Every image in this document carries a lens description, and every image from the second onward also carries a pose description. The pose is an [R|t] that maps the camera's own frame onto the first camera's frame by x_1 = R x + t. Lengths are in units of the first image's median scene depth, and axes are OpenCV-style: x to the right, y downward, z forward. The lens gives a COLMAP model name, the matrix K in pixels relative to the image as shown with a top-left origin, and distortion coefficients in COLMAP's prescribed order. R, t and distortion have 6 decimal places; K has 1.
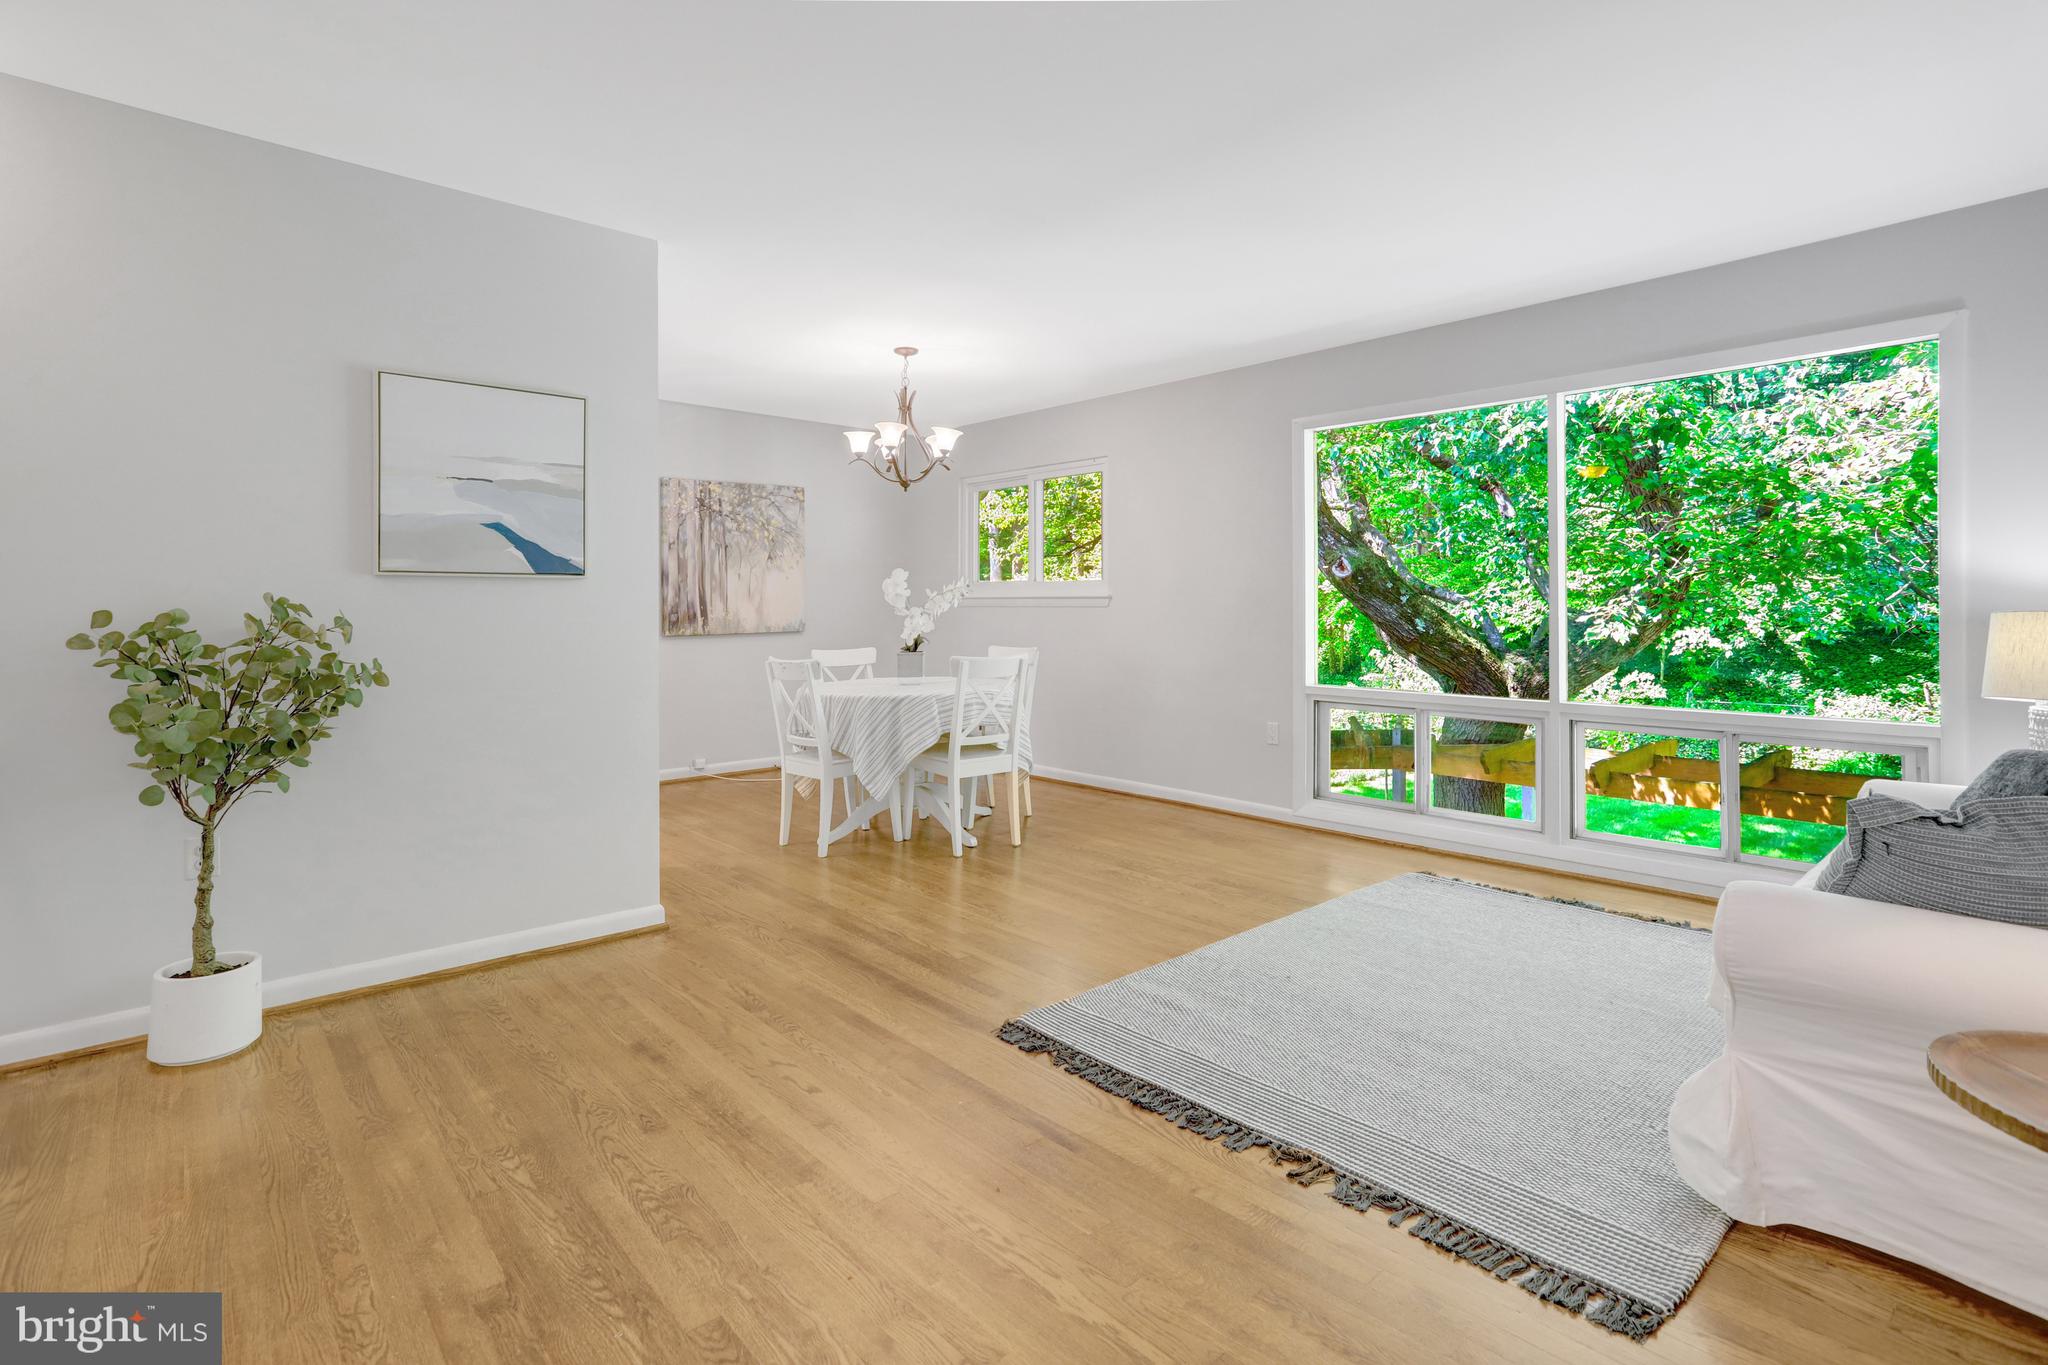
lens RADIAL K [[1001.9, 0, 1028.7], [0, 1001.9, 634.3], [0, 0, 1]] dist [-0.020002, 0.000137]
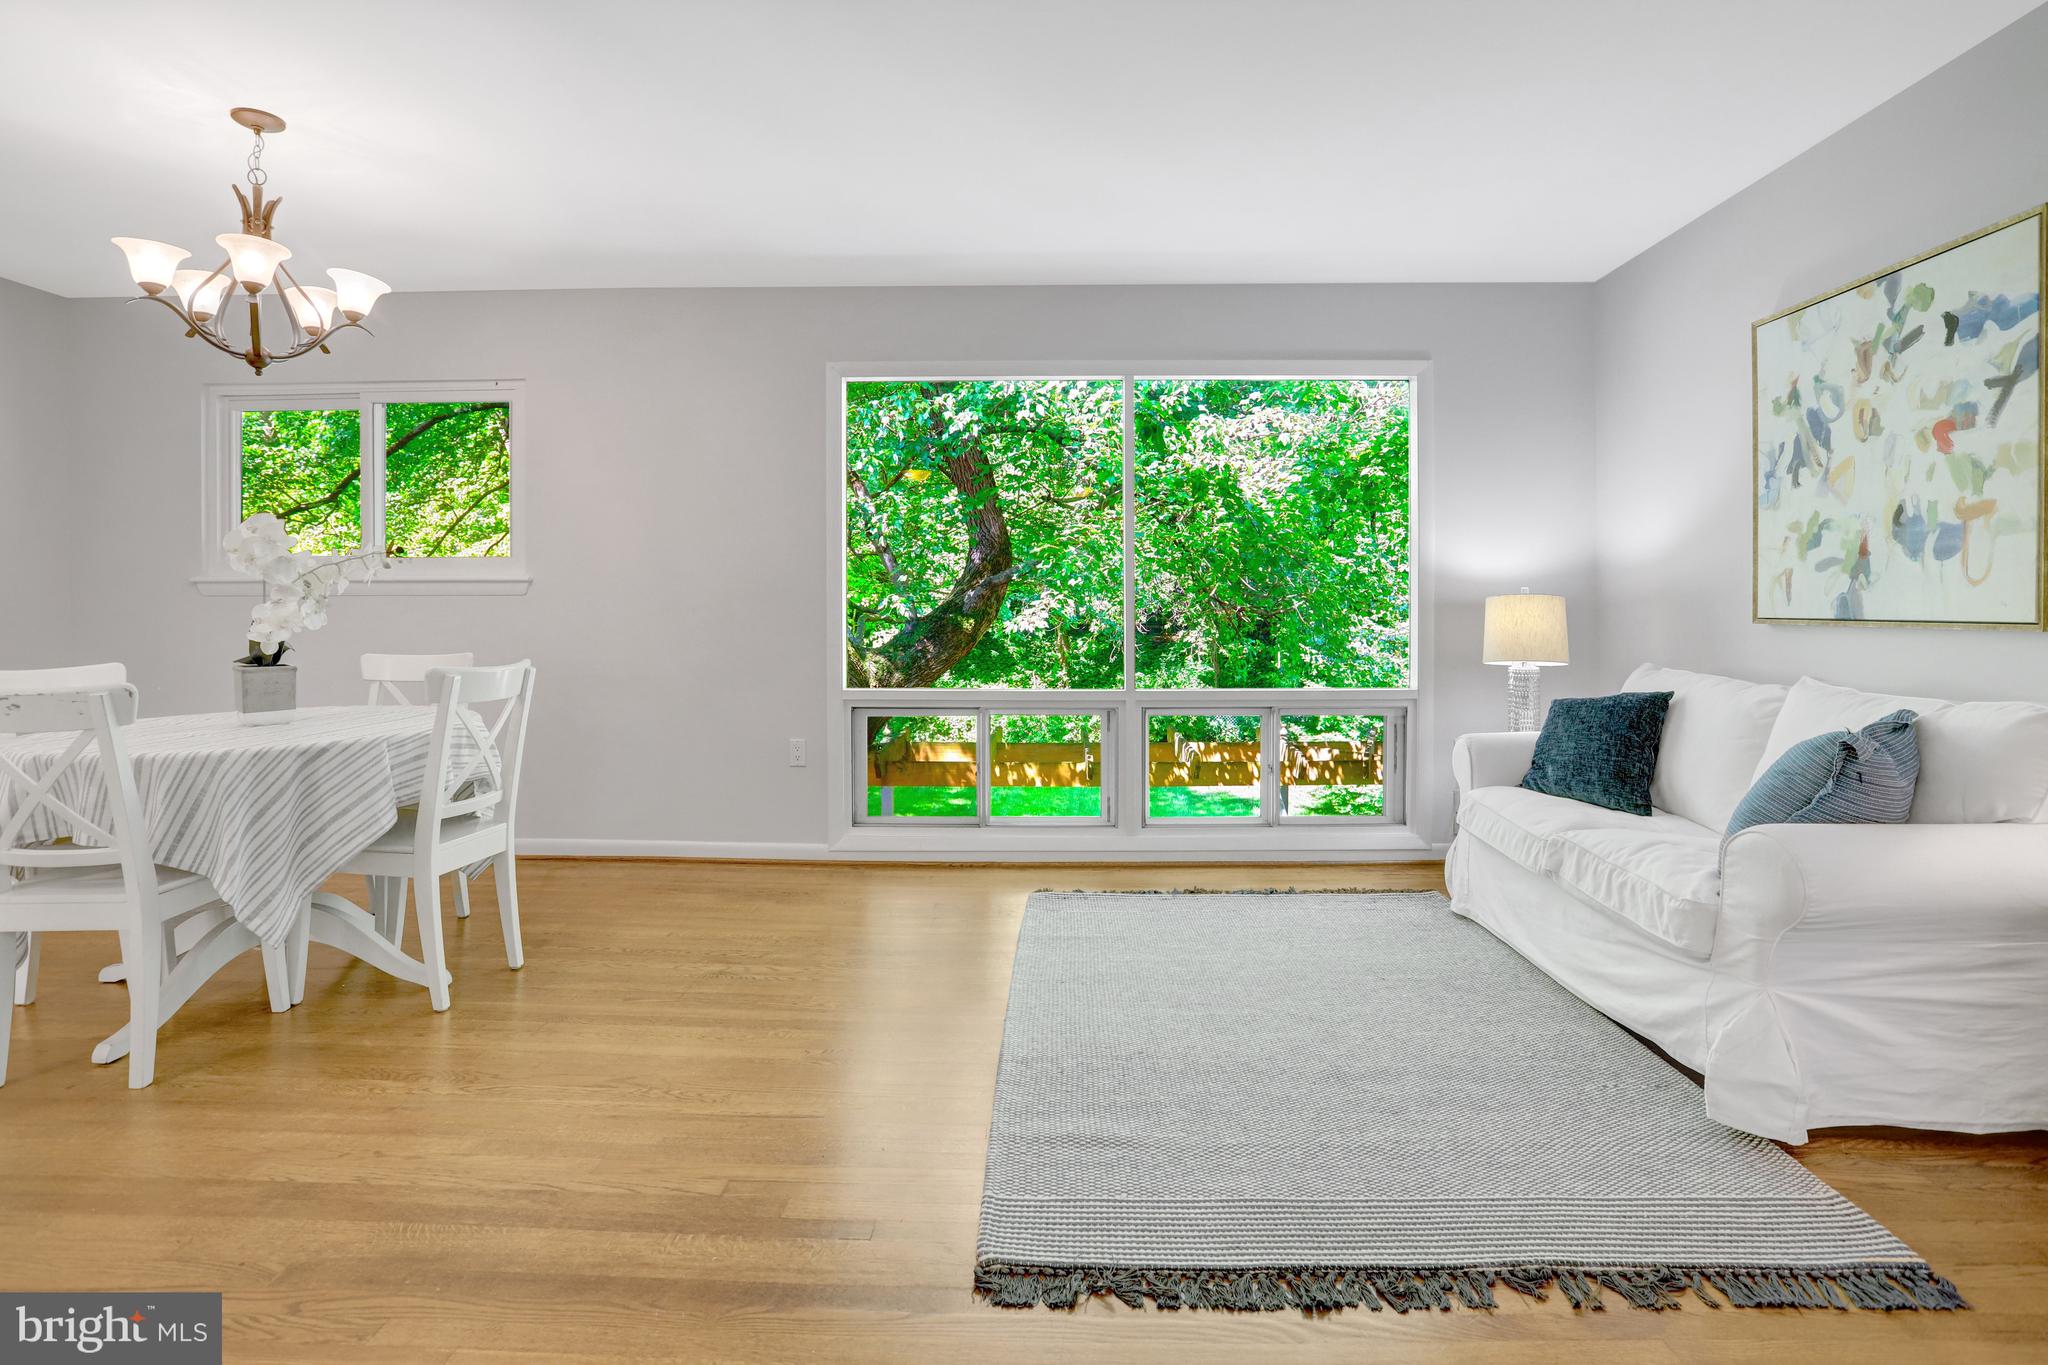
lens RADIAL K [[1033.2, 0, 1030.0], [0, 1033.2, 650.4], [0, 0, 1]] dist [-0.067830, 0.031190]
pose [[0.688839, -0.023575, 0.724531, -0.256565], [0.017764, 0.999720, 0.015640, 0.008653], [-0.724697, 0.002097, 0.689065, 0.344518]]
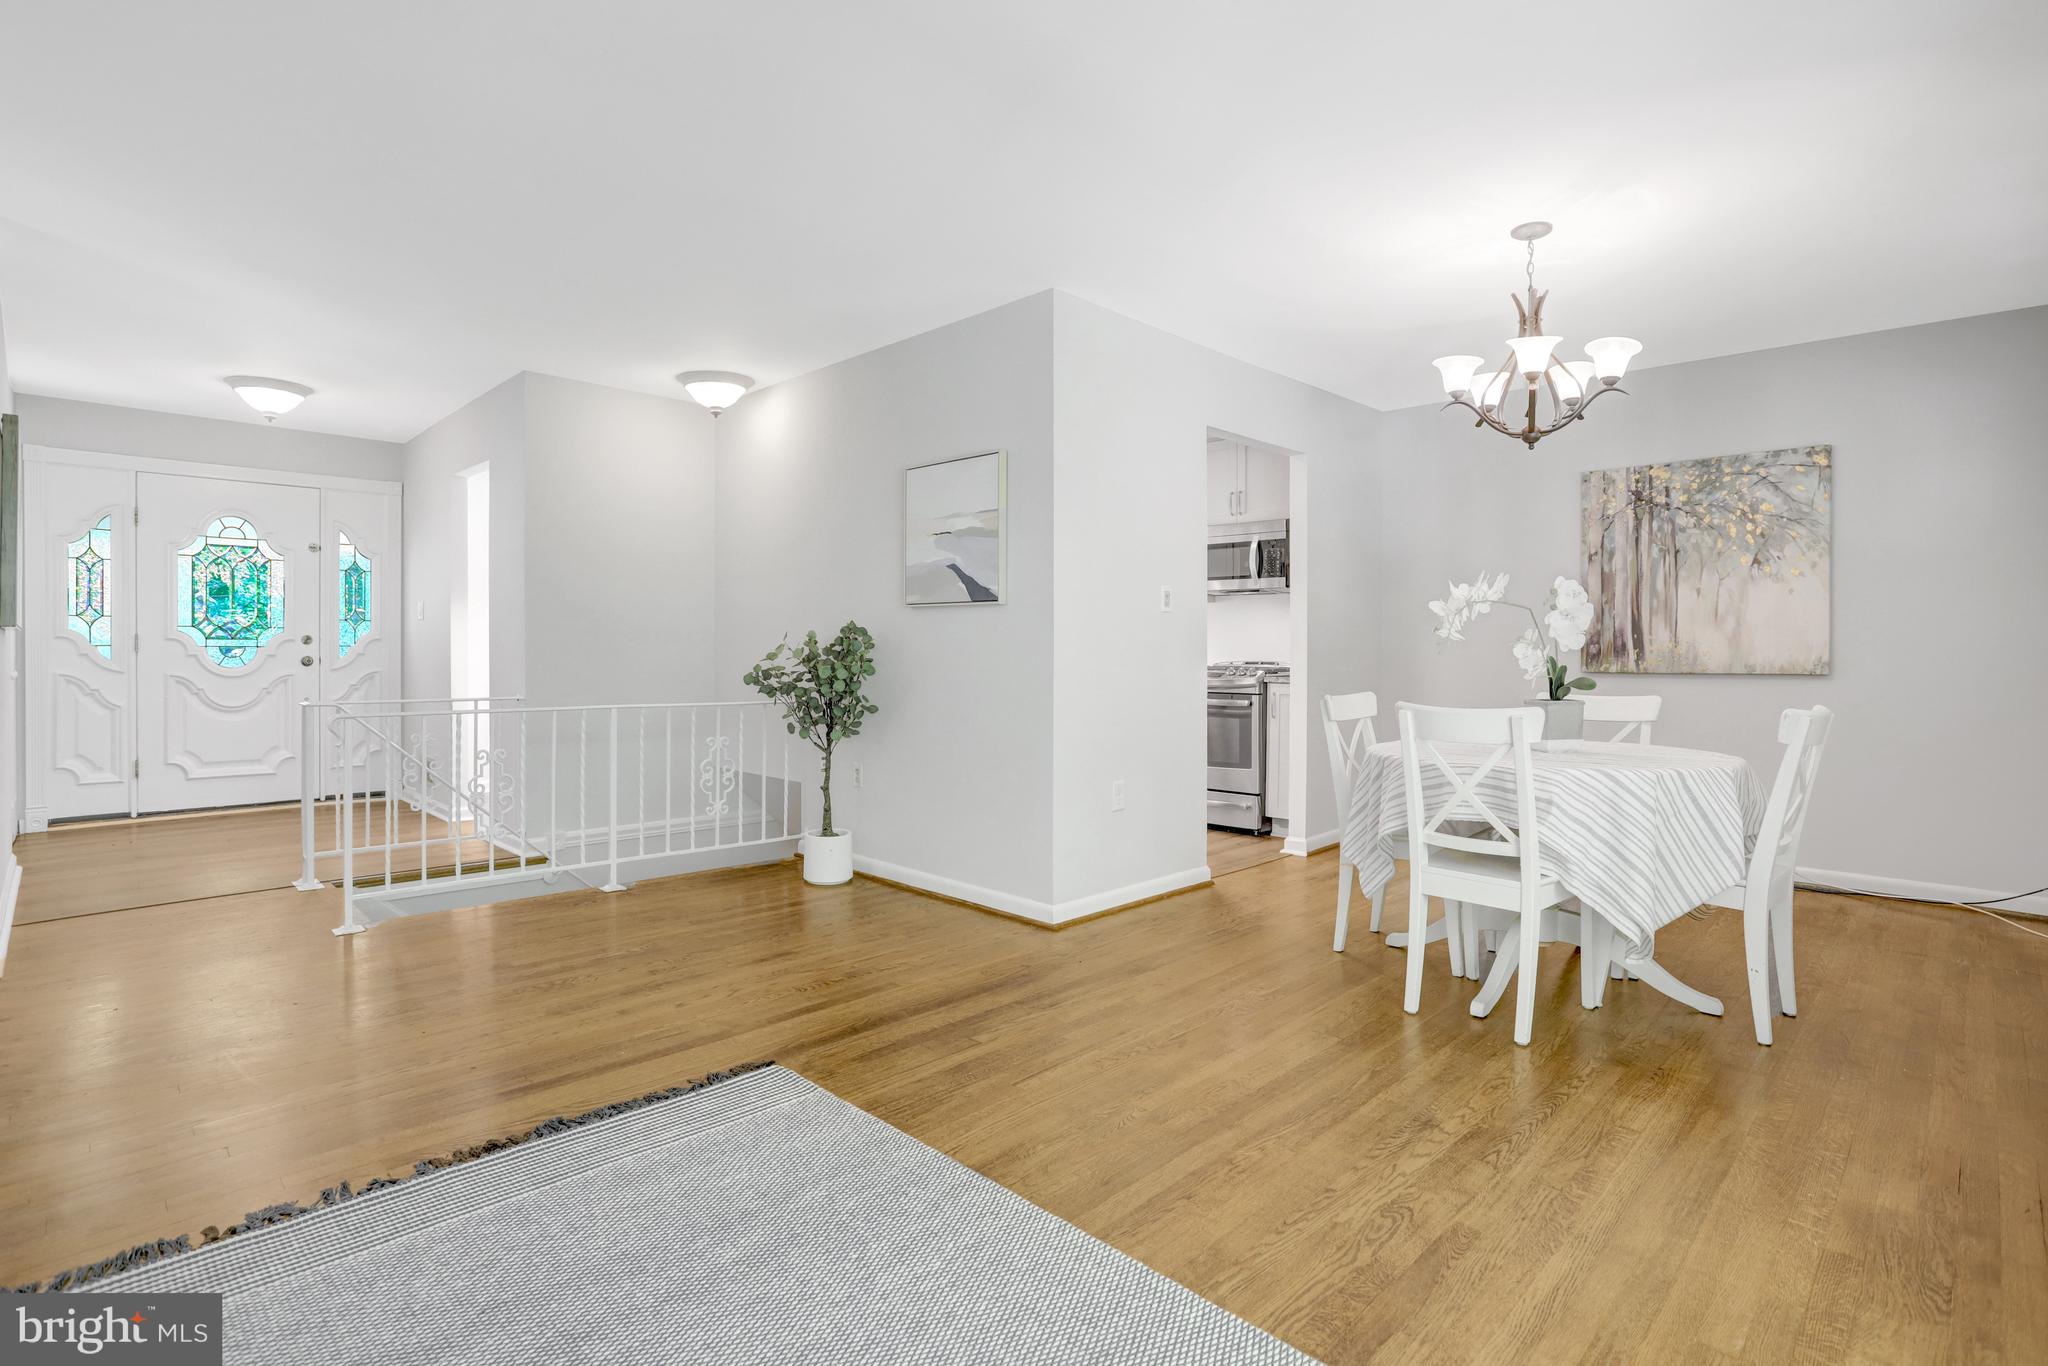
lens RADIAL K [[1033.2, 0, 1030.0], [0, 1033.2, 650.9], [0, 0, 1]] dist [-0.067830, 0.031190]
pose [[0.047566, 0.006797, -0.998845, 0.571523], [-0.034605, 0.999388, 0.005152, -0.005755], [0.998268, 0.034320, 0.047772, 0.717861]]
